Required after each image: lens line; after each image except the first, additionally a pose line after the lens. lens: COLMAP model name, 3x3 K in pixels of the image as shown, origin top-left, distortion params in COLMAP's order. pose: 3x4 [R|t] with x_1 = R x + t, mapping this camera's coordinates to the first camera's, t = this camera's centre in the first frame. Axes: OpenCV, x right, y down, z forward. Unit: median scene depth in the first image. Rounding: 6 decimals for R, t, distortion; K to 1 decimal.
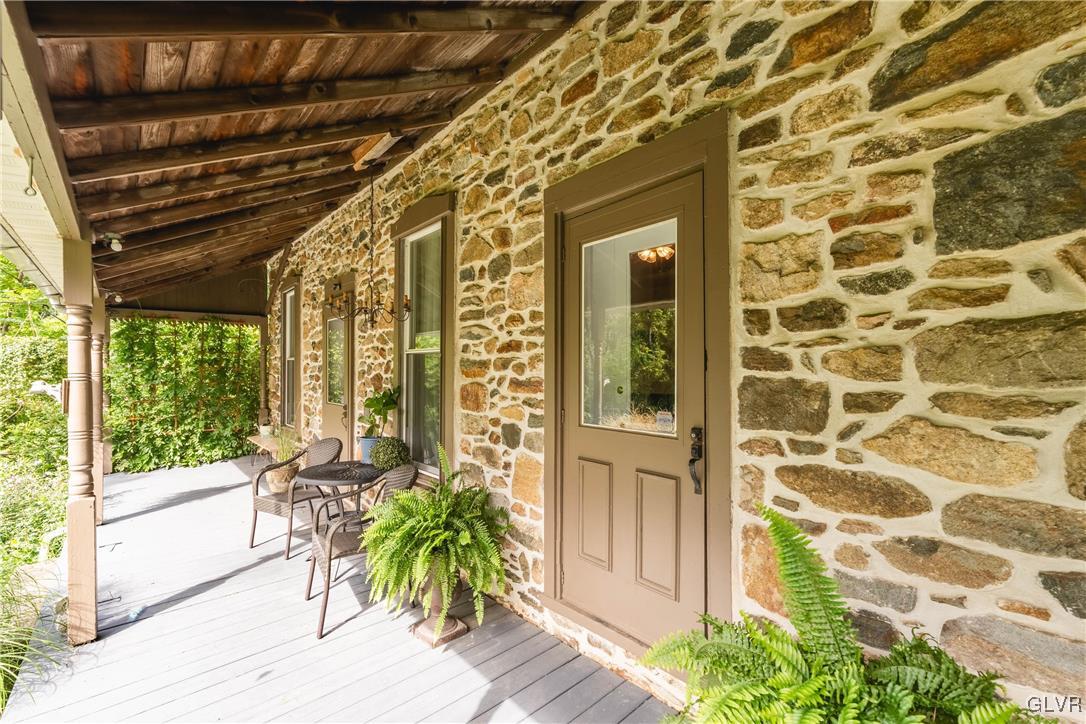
lens RADIAL K [[455.4, 0, 540.1], [0, 455.4, 363.8], [0, 0, 1]] dist [-0.000337, -0.000097]
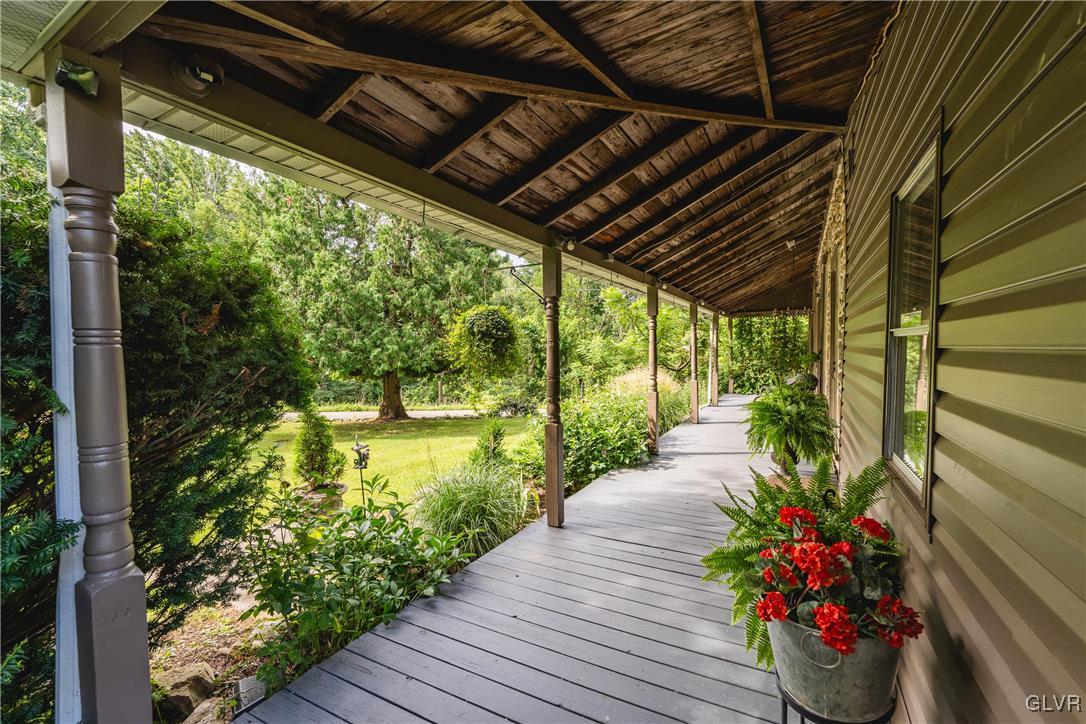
lens RADIAL K [[455.4, 0, 540.1], [0, 455.4, 363.8], [0, 0, 1]] dist [-0.000337, -0.000097]
pose [[0.323457, 0.037818, -0.945487, 0.682663], [0.015568, 0.998853, 0.045278, -0.000254], [0.946115, -0.029365, 0.322498, -0.463208]]
